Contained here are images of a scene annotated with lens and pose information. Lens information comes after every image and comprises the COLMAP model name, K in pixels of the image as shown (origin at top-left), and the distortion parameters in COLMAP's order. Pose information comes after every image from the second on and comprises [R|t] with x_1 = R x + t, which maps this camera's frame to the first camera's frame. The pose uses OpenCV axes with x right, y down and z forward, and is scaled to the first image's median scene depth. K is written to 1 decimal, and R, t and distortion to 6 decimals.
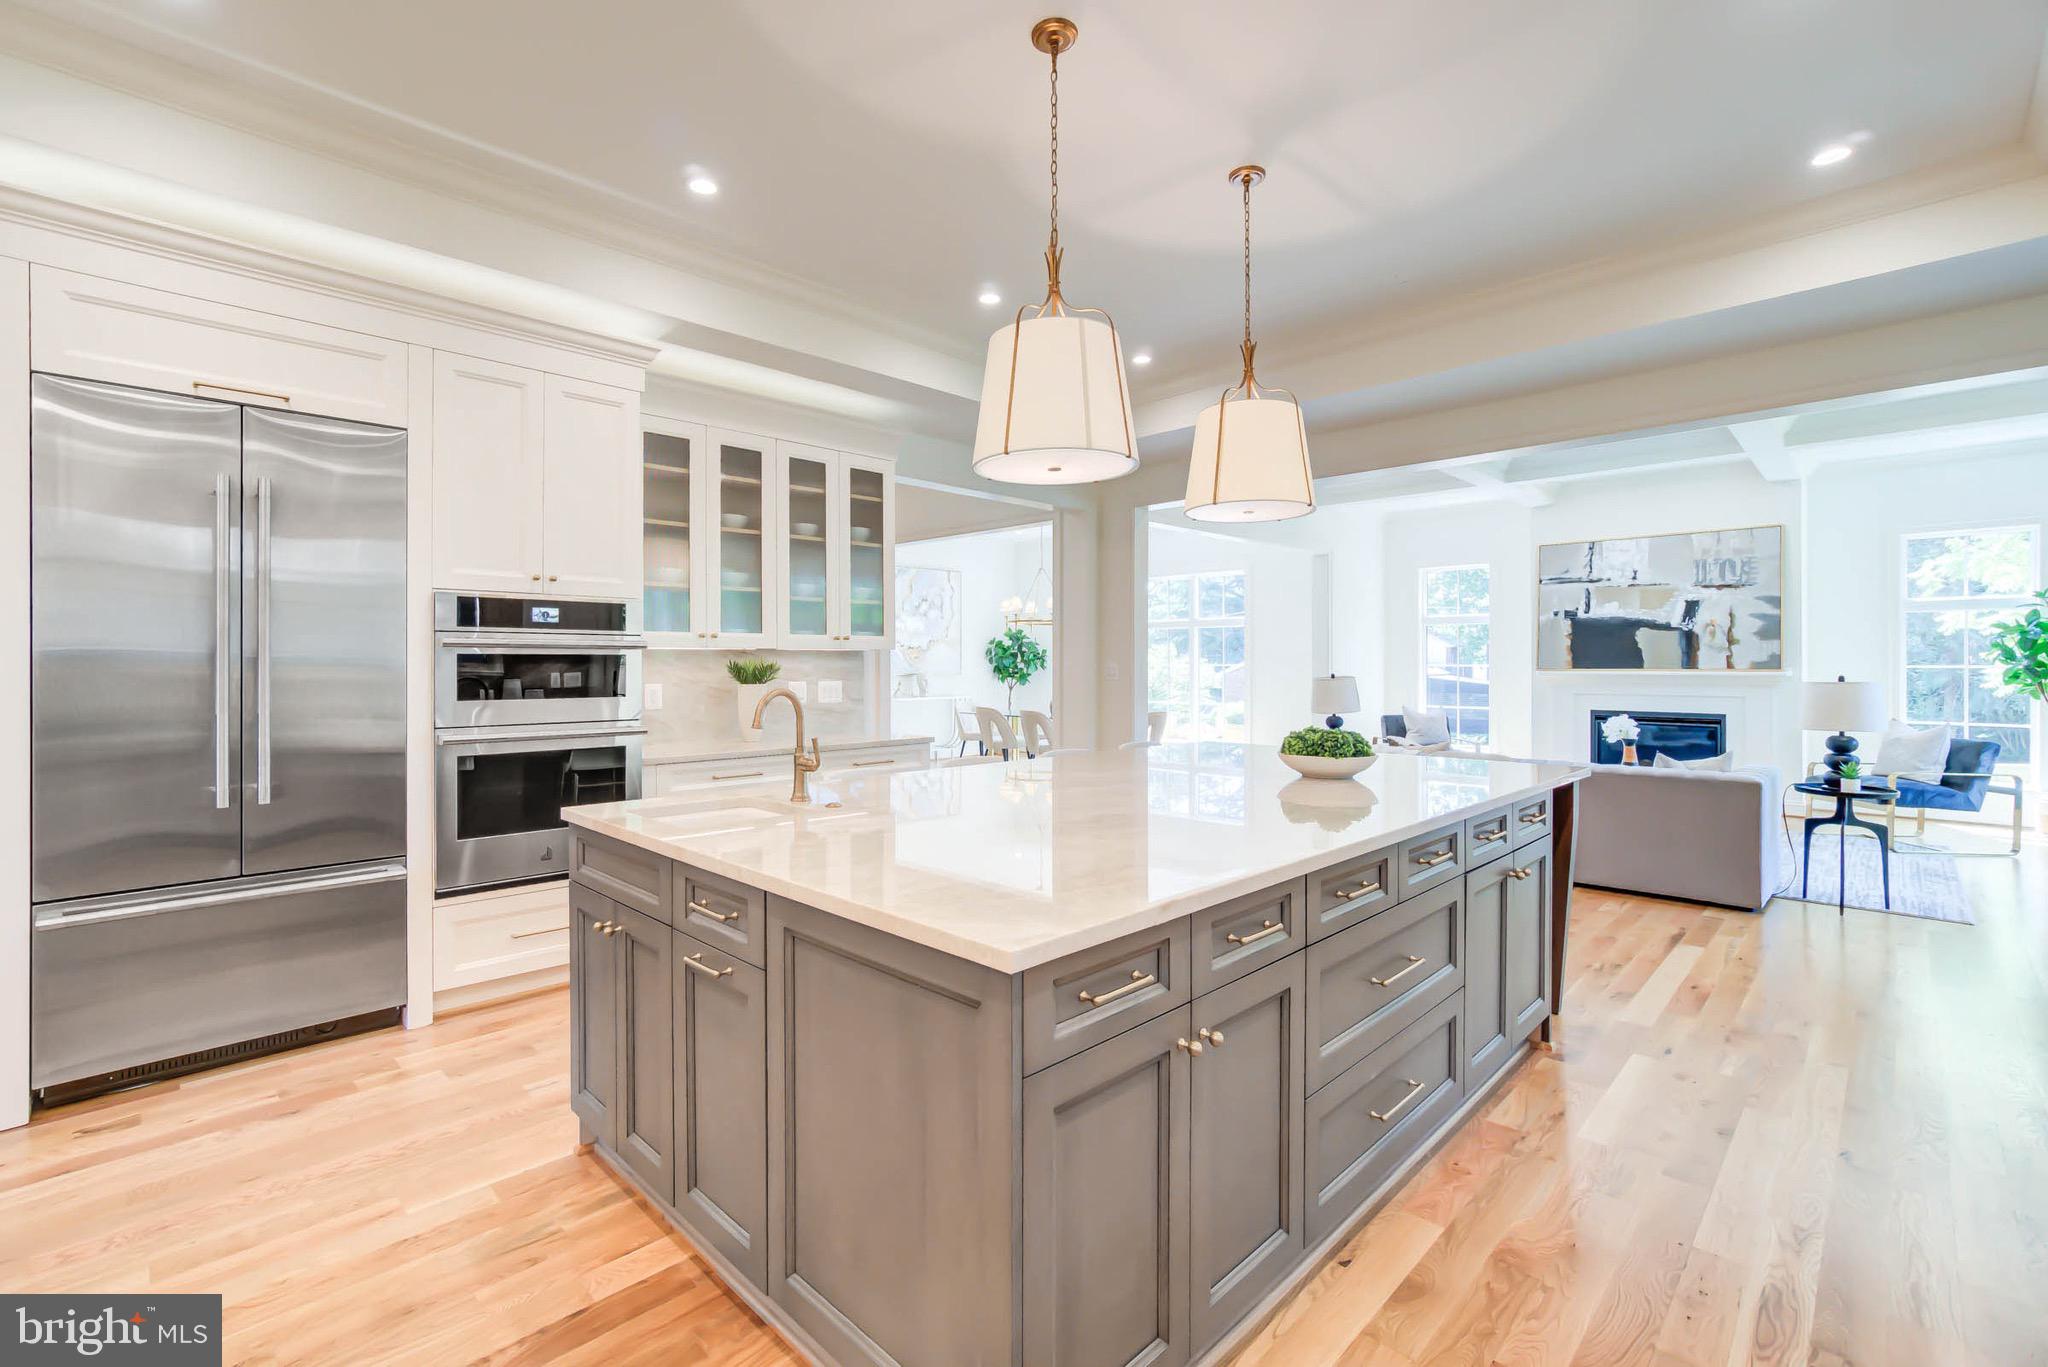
lens RADIAL K [[902.9, 0, 1020.0], [0, 902.9, 660.7], [0, 0, 1]] dist [0.001202, 0.000659]
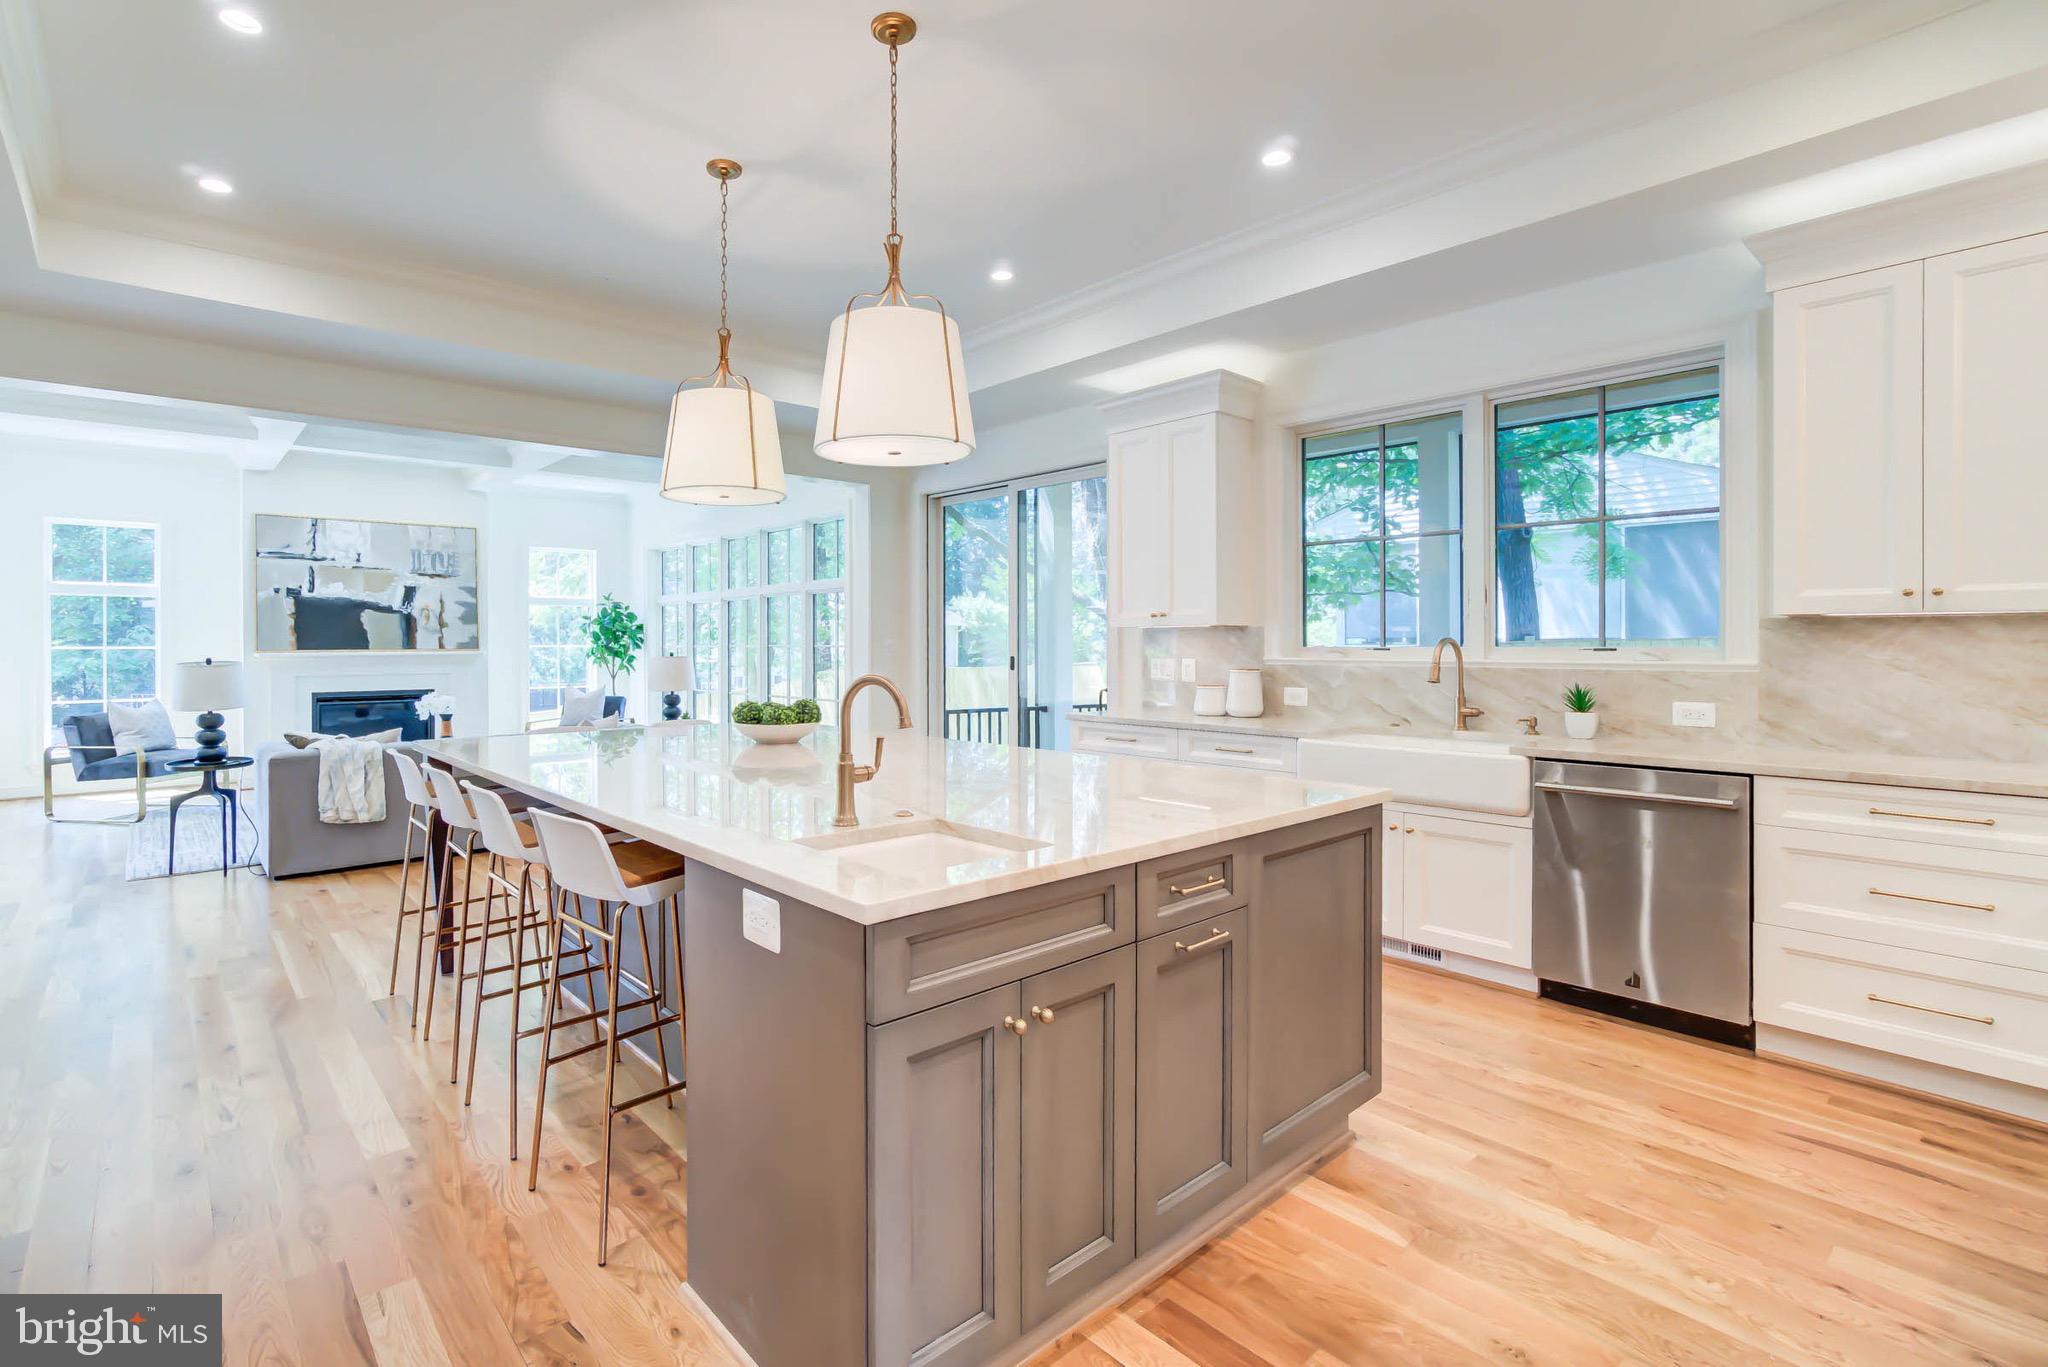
lens RADIAL K [[932.9, 0, 930.8], [0, 932.9, 637.3], [0, 0, 1]] dist [-0.007986, 0.000622]
pose [[0.098218, 0.005442, 0.995150, -0.316082], [0.000059, 0.999985, -0.005475, 0.000925], [-0.995165, 0.000597, 0.098216, 0.268191]]
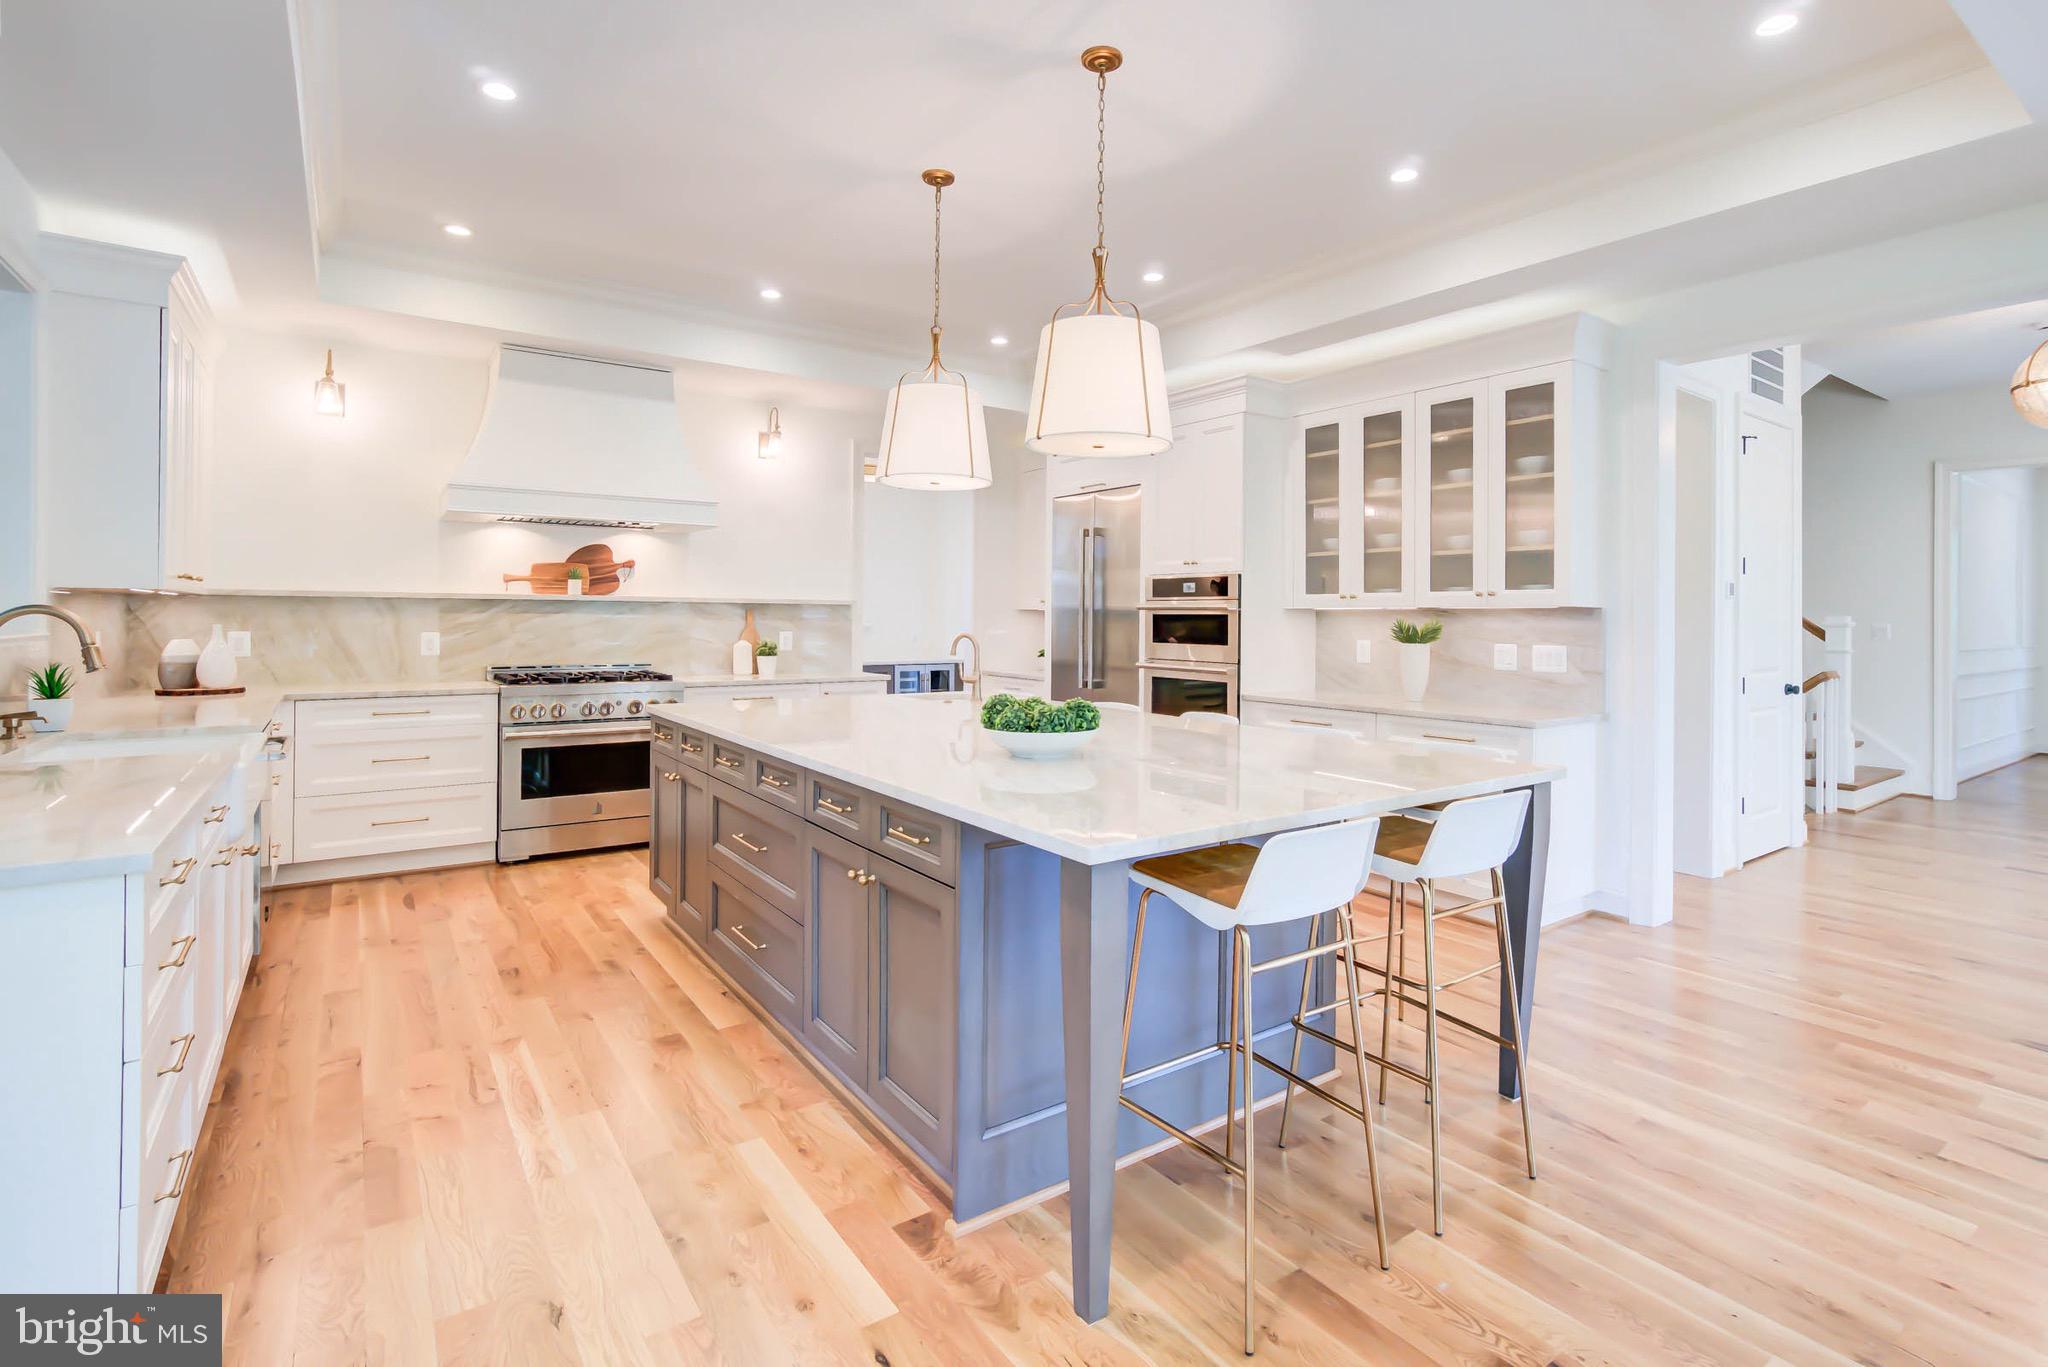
lens RADIAL K [[972.2, 0, 1023.1], [0, 972.2, 604.1], [0, 0, 1]] dist [-0.030437, 0.019267]
pose [[-0.178013, -0.015342, -0.983909, 0.470635], [-0.007118, 0.999872, -0.014303, 0.000486], [0.984002, 0.004458, -0.178099, 0.438985]]
